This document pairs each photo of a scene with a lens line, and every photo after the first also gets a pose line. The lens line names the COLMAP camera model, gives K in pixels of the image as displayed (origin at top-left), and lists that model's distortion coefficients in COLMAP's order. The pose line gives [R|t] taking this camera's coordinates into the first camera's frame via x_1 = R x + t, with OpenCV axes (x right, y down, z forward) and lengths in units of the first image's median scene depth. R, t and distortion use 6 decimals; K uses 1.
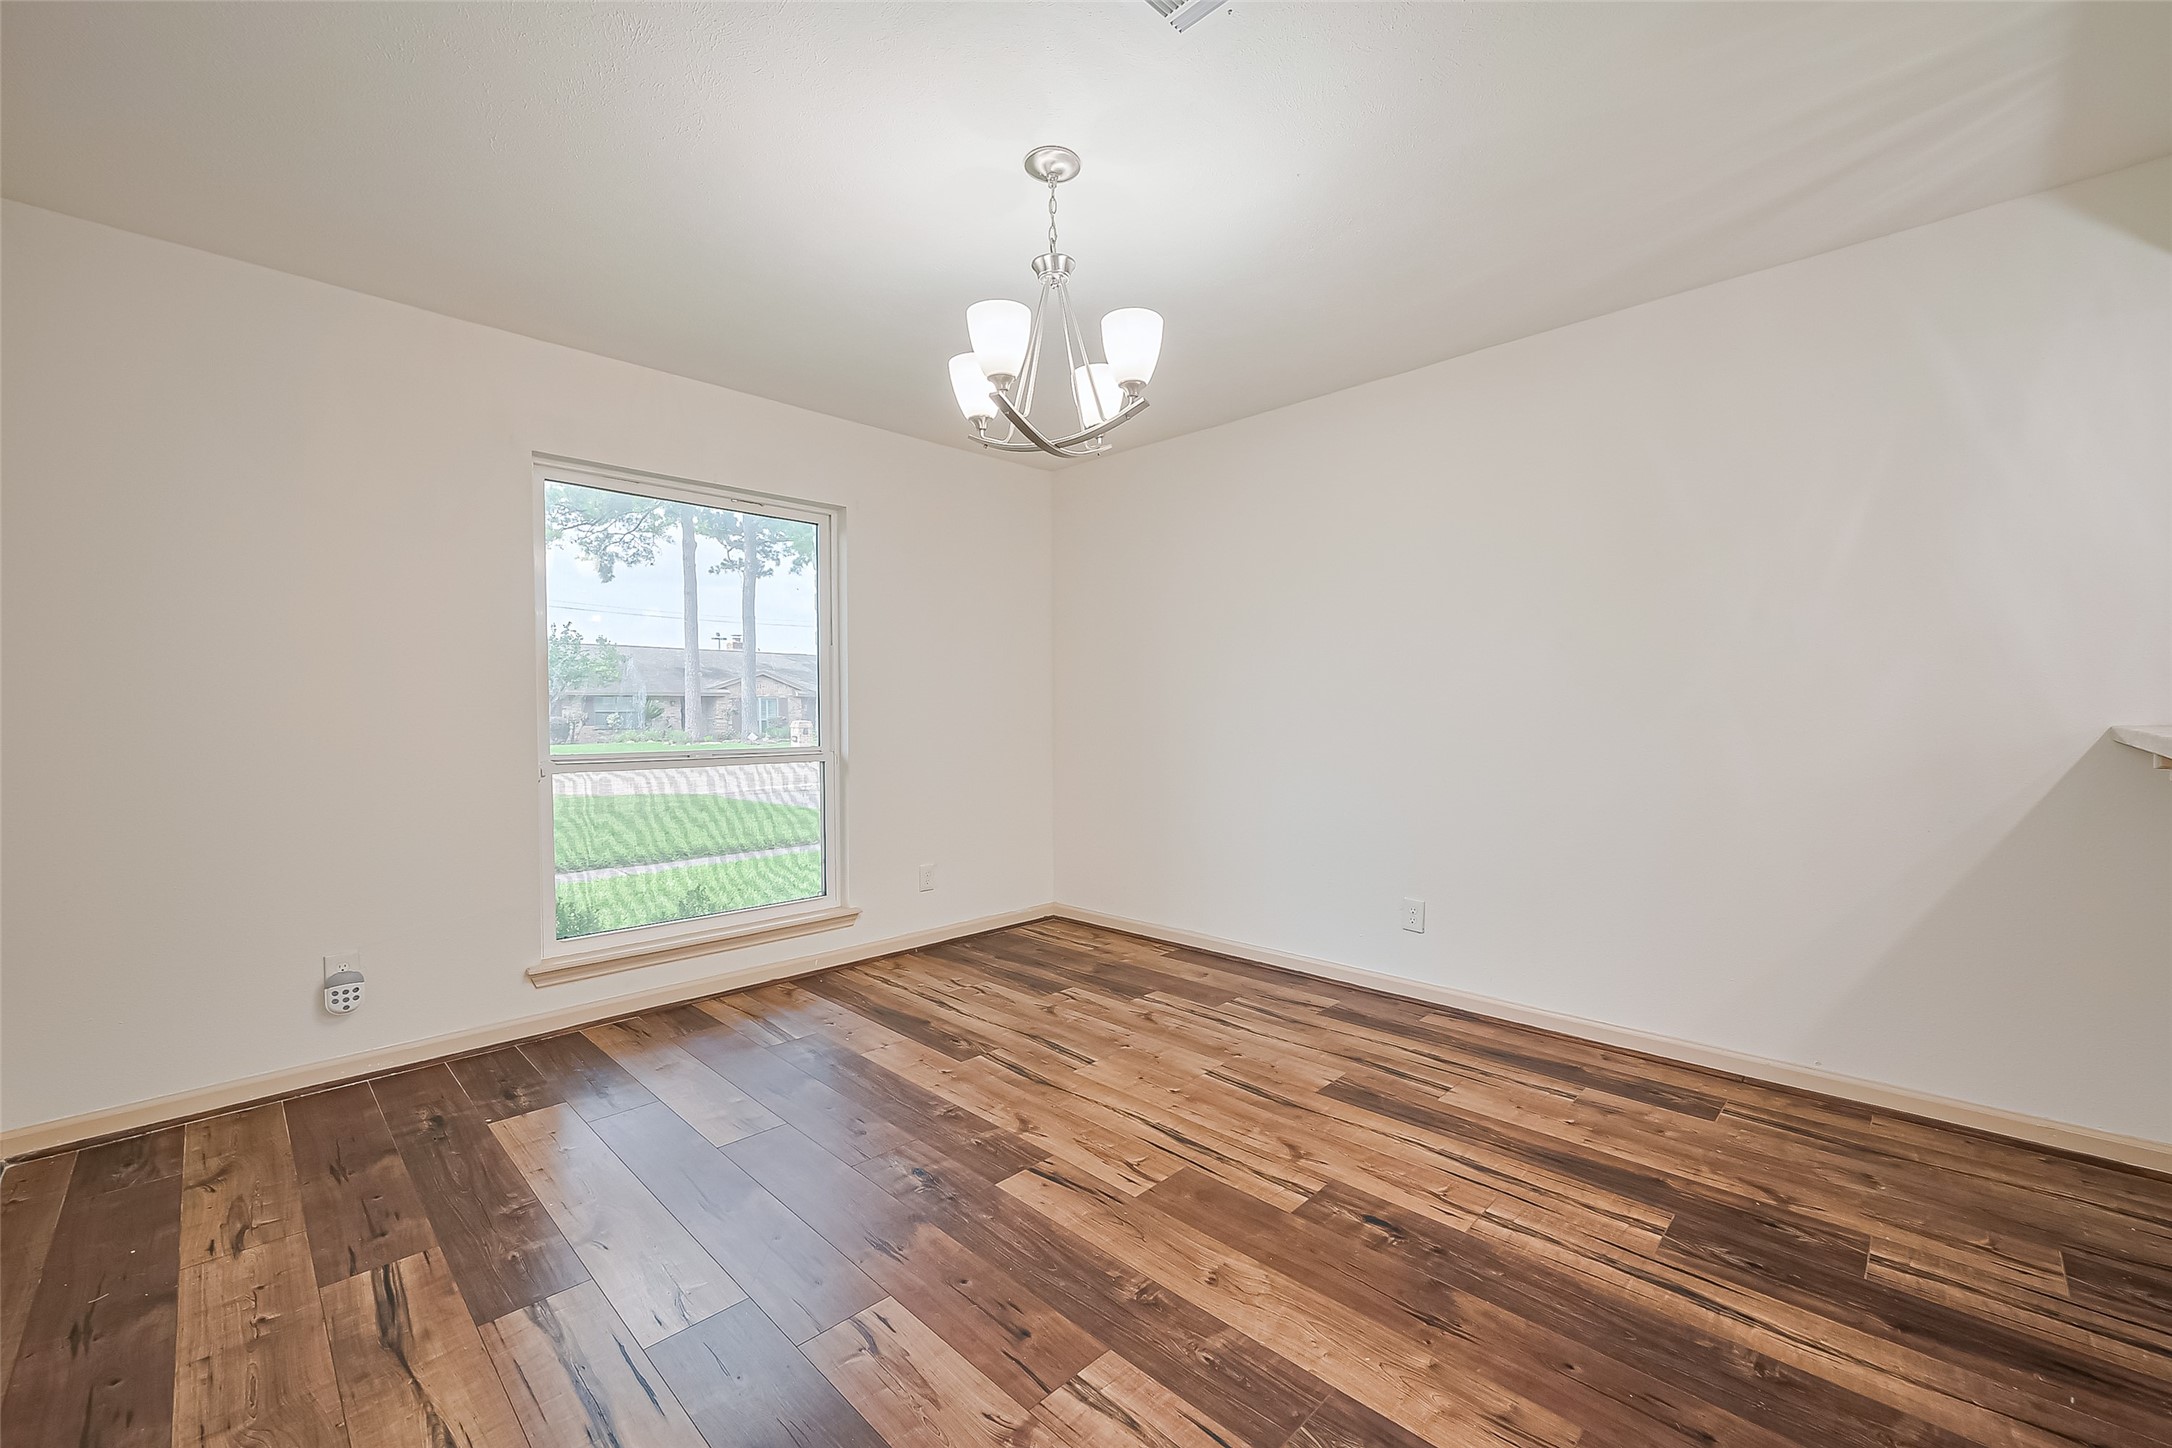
lens RADIAL K [[869.5, 0, 1082.8], [0, 869.5, 744.0], [0, 0, 1]] dist [-0.000817, 0.000312]
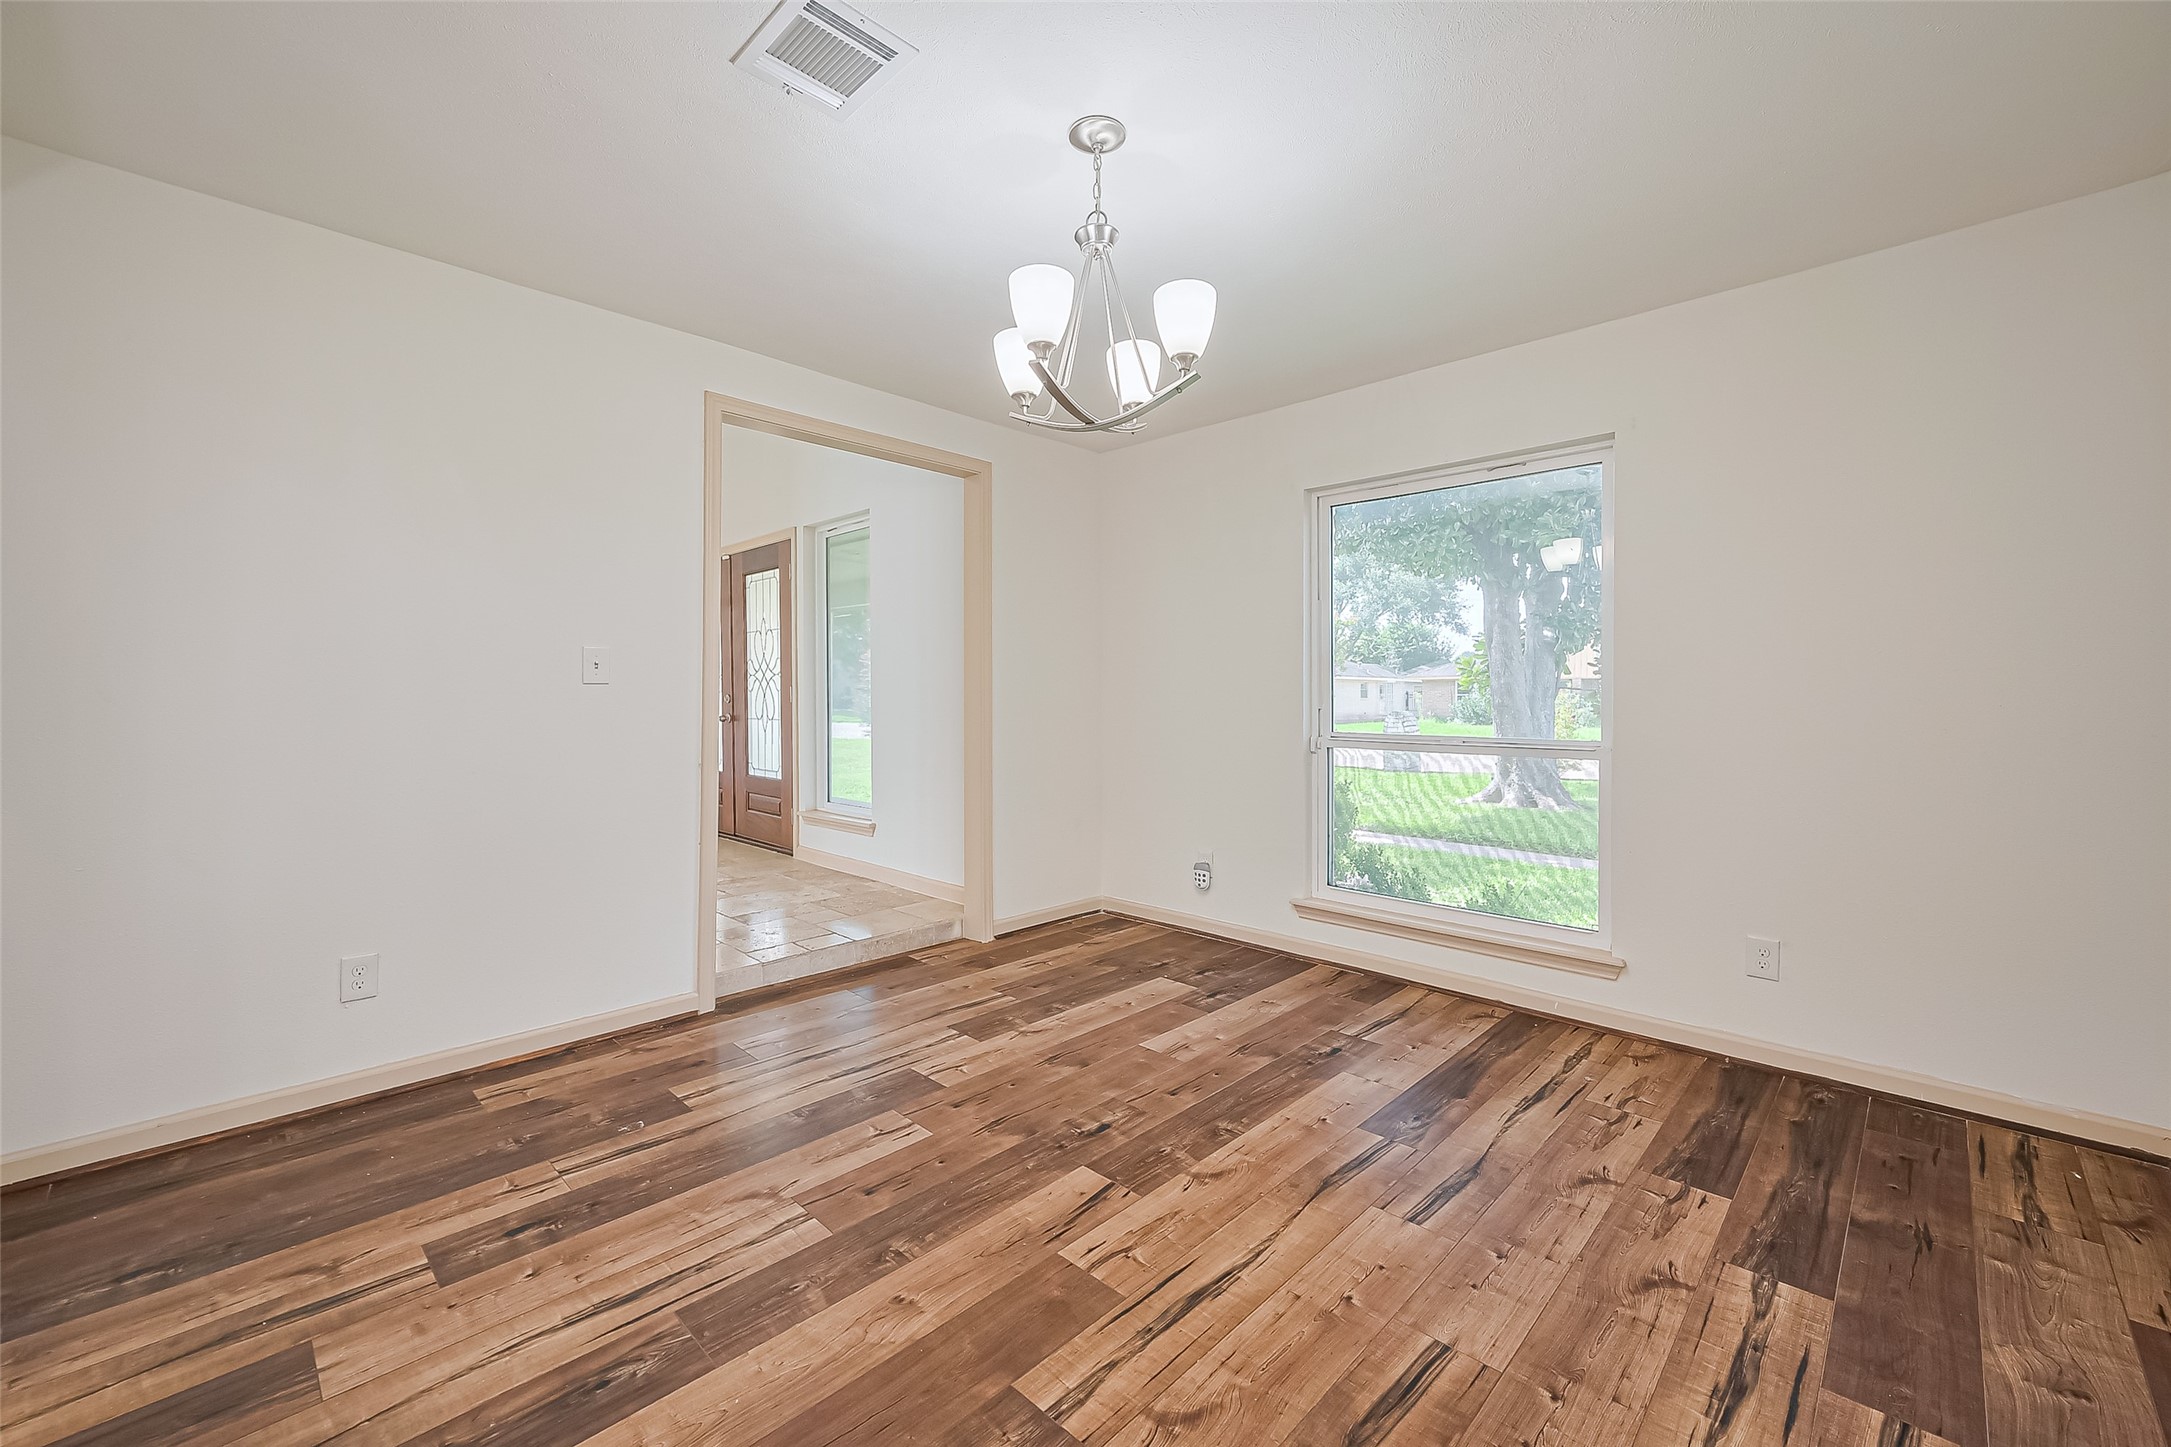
lens RADIAL K [[869.1, 0, 1070.0], [0, 869.1, 702.7], [0, 0, 1]] dist [-0.000817, 0.000312]
pose [[0.010094, 0.014841, -0.999839, 0.650339], [-0.040103, 0.999091, 0.014425, -0.033135], [0.999145, 0.039951, 0.010680, 0.686461]]
